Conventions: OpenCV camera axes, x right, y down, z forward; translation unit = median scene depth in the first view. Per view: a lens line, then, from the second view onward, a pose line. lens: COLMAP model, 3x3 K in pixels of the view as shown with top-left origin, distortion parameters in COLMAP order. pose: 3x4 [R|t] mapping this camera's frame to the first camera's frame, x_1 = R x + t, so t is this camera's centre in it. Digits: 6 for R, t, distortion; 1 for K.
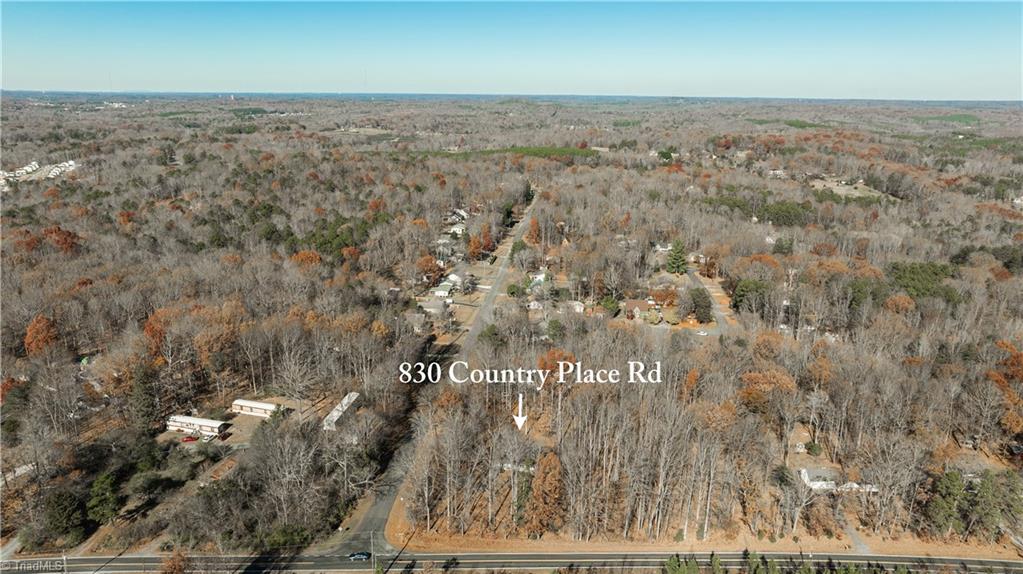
lens RADIAL K [[717.5, 0, 511.5], [0, 717.5, 287.0], [0, 0, 1]] dist [-0.038996, 0.000294]
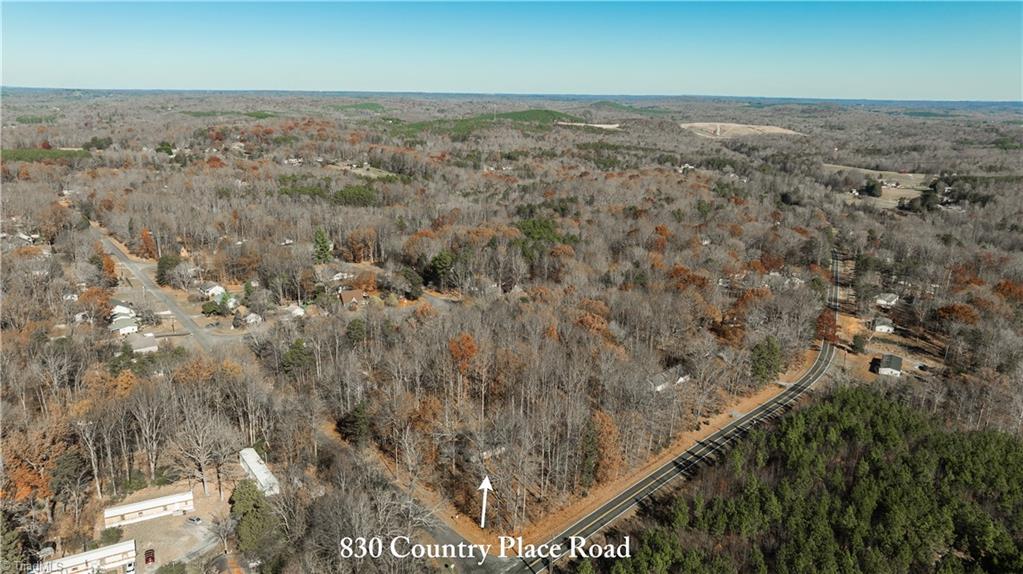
lens RADIAL K [[717.5, 0, 511.5], [0, 717.5, 287.0], [0, 0, 1]] dist [-0.038996, 0.000294]
pose [[0.683684, -0.184760, 0.706002, -0.146834], [0.177309, 0.980487, 0.084889, -0.012198], [-0.707911, 0.067143, 0.703103, 0.055178]]
